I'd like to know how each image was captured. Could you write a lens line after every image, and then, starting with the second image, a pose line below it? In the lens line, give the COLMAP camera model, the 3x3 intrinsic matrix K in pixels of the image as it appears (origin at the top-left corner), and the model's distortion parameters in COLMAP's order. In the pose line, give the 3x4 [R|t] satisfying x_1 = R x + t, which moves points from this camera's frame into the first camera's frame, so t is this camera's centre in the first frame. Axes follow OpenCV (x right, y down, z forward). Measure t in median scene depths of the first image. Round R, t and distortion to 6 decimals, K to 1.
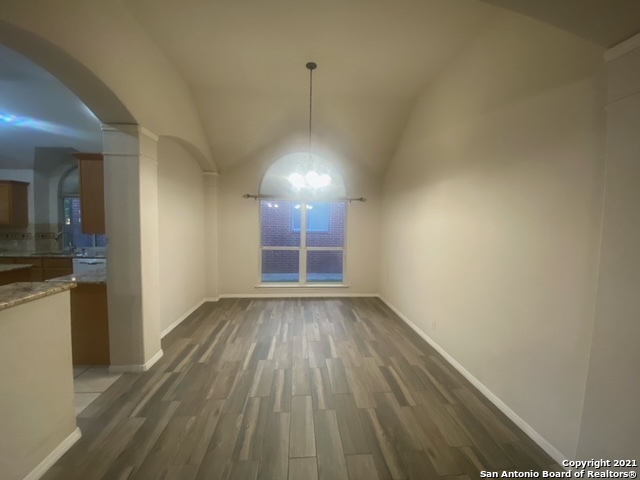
lens RADIAL K [[256.7, 0, 320.0], [0, 256.7, 240.0], [0, 0, 1]] dist [0.001236, -0.013064]
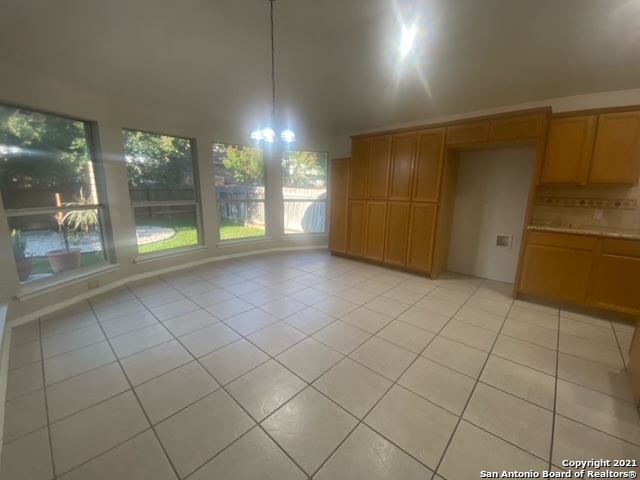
lens RADIAL K [[256.7, 0, 320.0], [0, 256.7, 240.0], [0, 0, 1]] dist [0.001236, -0.013064]
pose [[0.661367, 0.140349, -0.736814, -1.201255], [-0.033745, 0.986911, 0.157698, -0.000642], [0.749303, -0.079432, 0.657447, 0.057887]]
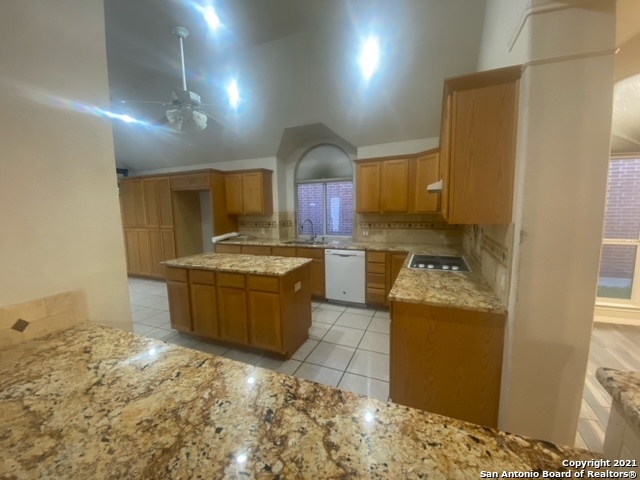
lens RADIAL K [[256.7, 0, 320.0], [0, 256.7, 240.0], [0, 0, 1]] dist [0.001236, -0.013064]
pose [[0.882149, 0.022213, -0.470446, -0.511457], [0.002129, 0.998689, 0.051148, -0.005170], [0.470965, -0.046122, 0.880945, 0.177239]]
